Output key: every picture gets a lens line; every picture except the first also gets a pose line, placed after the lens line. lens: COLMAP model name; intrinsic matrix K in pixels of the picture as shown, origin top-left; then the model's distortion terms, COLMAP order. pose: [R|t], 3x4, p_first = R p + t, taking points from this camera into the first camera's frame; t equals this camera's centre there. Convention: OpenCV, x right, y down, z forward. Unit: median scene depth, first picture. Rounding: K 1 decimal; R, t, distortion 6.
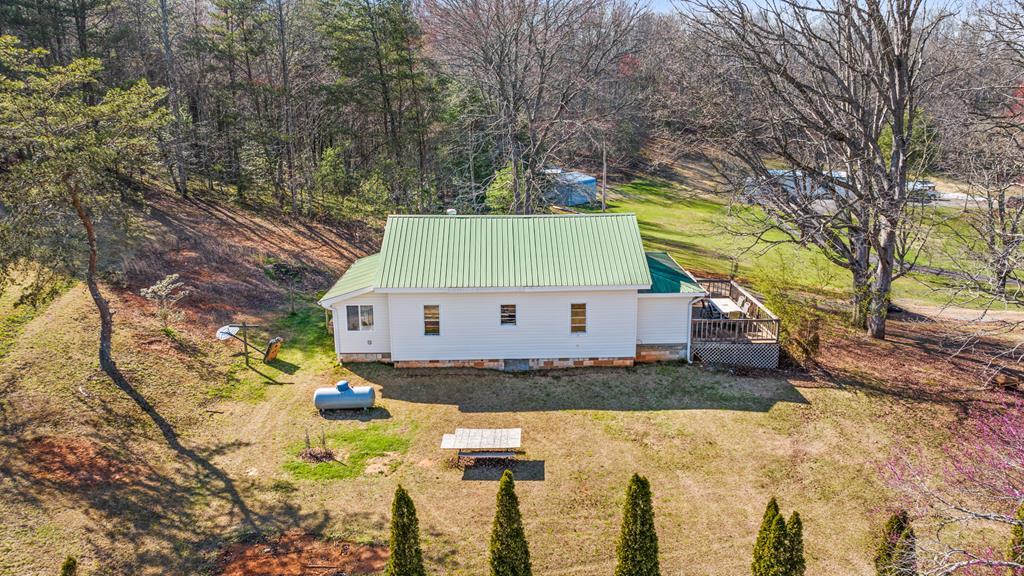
lens RADIAL K [[728.1, 0, 512.0], [0, 728.1, 288.0], [0, 0, 1]] dist [-0.006720, -0.003368]
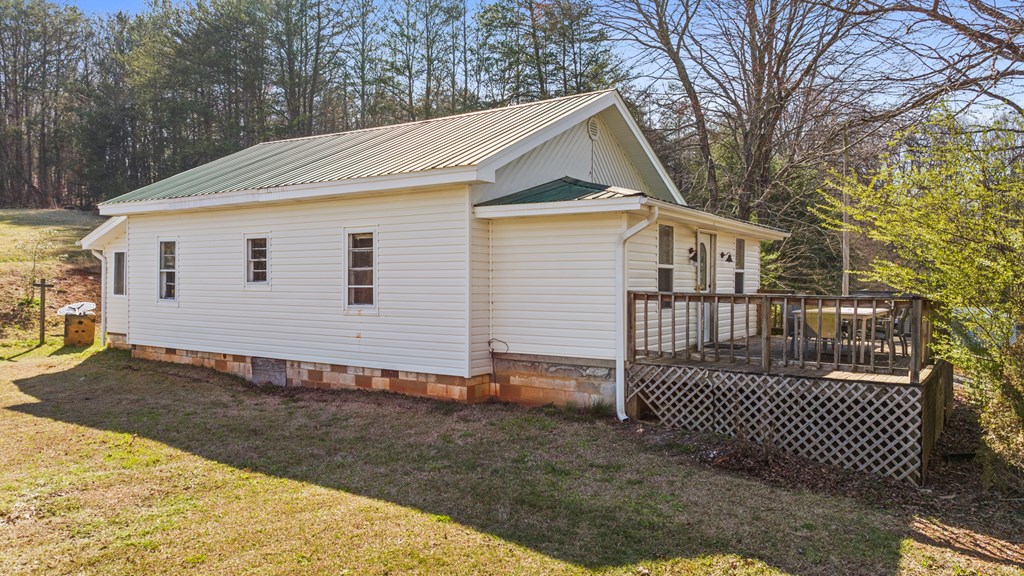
lens RADIAL K [[728.1, 0, 512.0], [0, 728.1, 288.0], [0, 0, 1]] dist [-0.006720, -0.003368]
pose [[0.822503, 0.019835, -0.568415, 0.405040], [-0.156109, 0.968883, -0.192082, 0.119147], [0.546918, 0.246723, 0.800006, 0.693997]]
